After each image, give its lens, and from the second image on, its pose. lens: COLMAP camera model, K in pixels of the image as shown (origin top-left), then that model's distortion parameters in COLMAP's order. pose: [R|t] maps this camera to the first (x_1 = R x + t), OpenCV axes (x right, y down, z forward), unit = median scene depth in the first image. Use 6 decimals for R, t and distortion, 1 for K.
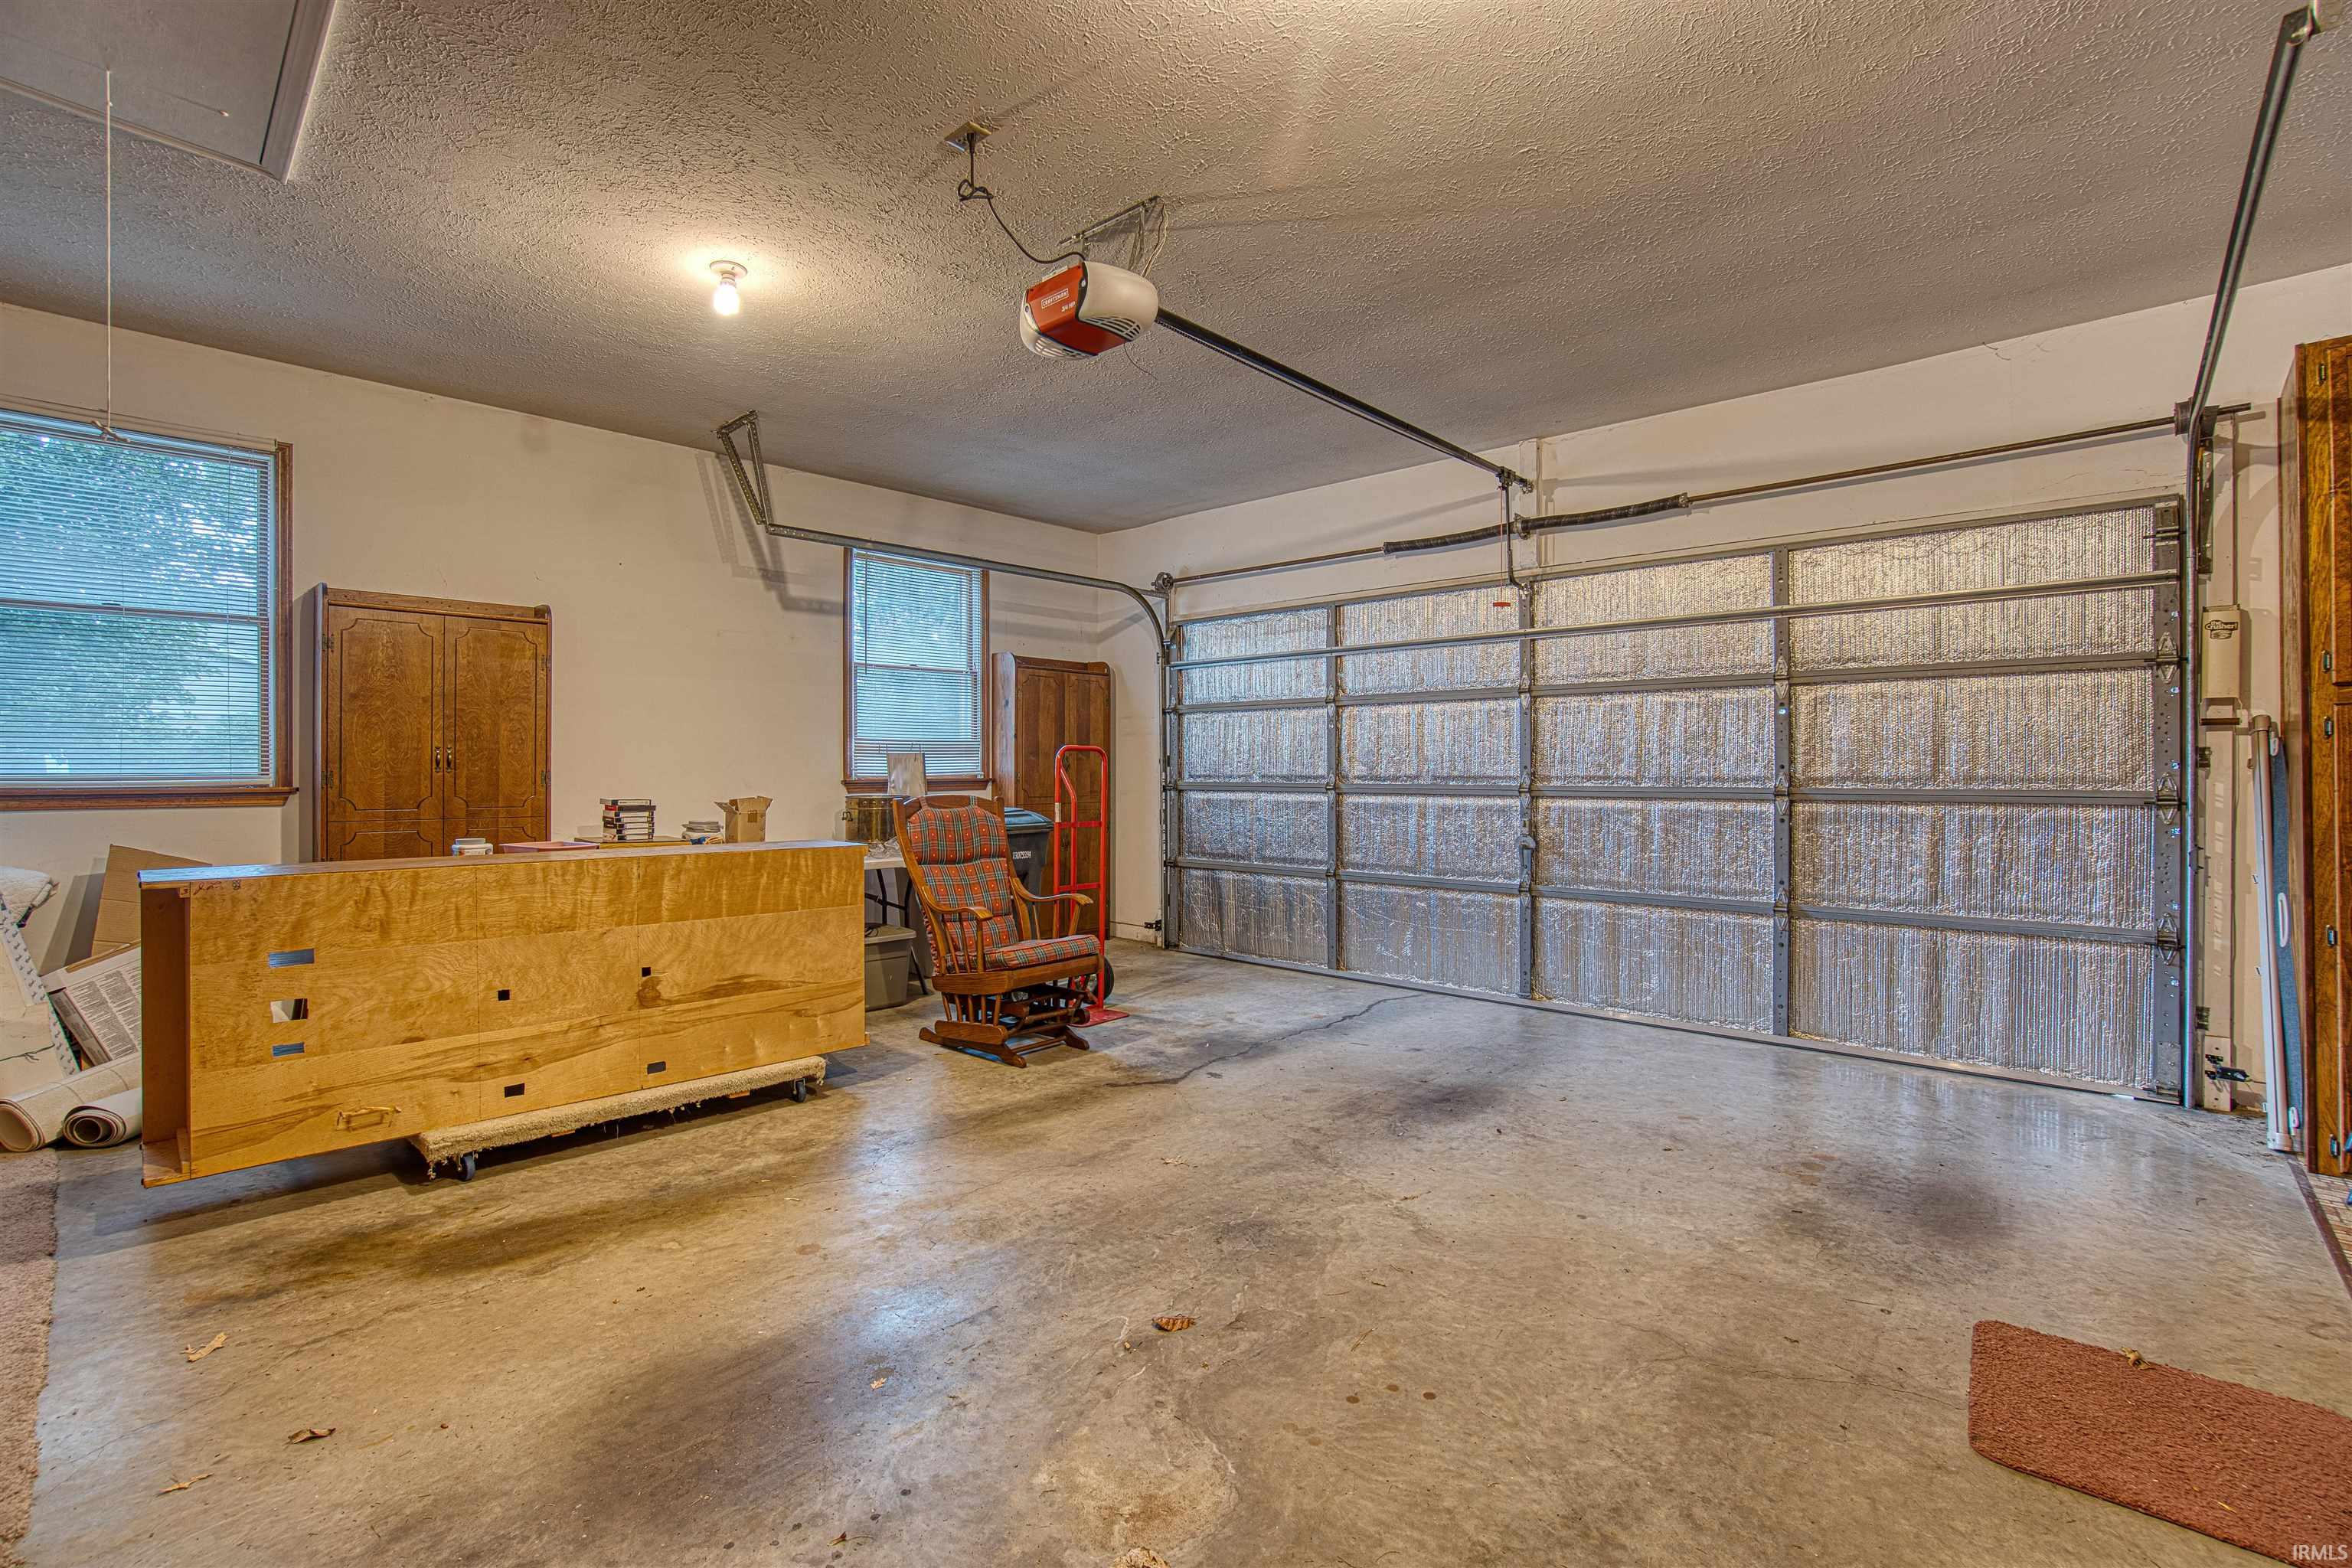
lens RADIAL K [[1044.7, 0, 1183.8], [0, 1044.7, 766.4], [0, 0, 1]] dist [-0.067397, 0.024570]
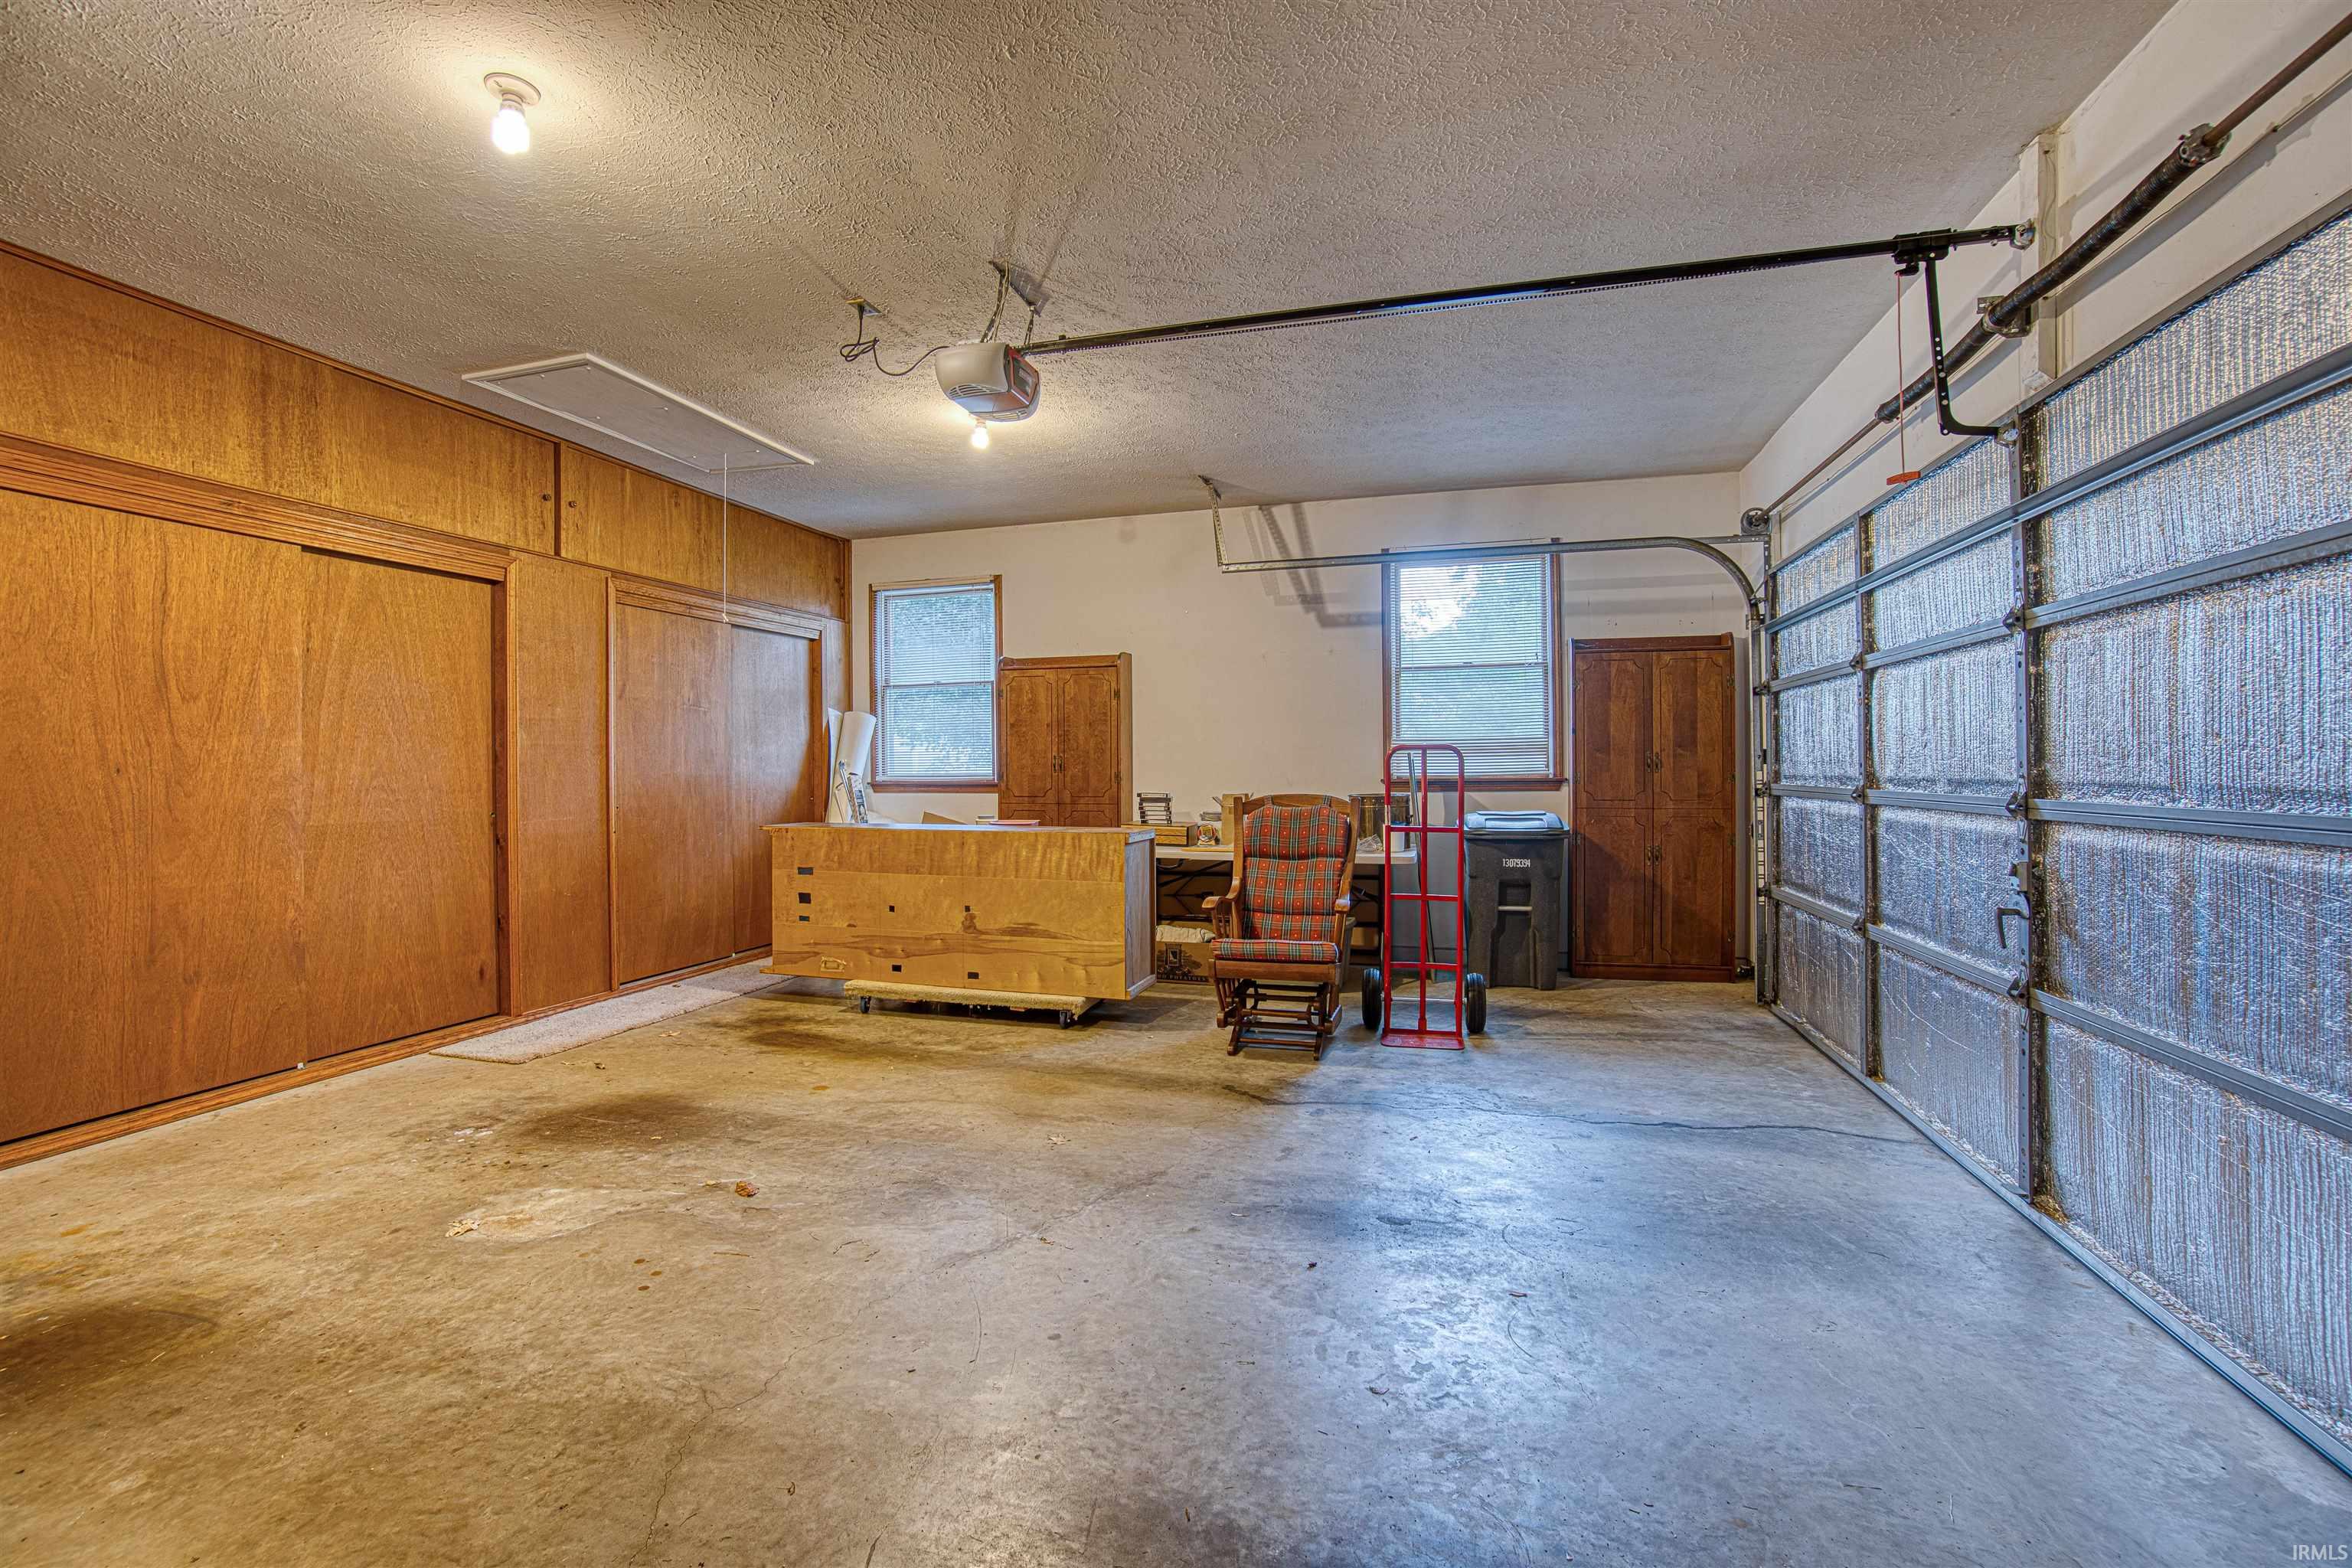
lens RADIAL K [[1044.7, 0, 1183.8], [0, 1044.7, 766.4], [0, 0, 1]] dist [-0.067397, 0.024570]
pose [[0.446503, -0.003444, -0.894776, 0.804145], [0.006470, 0.999979, -0.000621, -0.001273], [0.894759, -0.005512, 0.446516, 0.516305]]
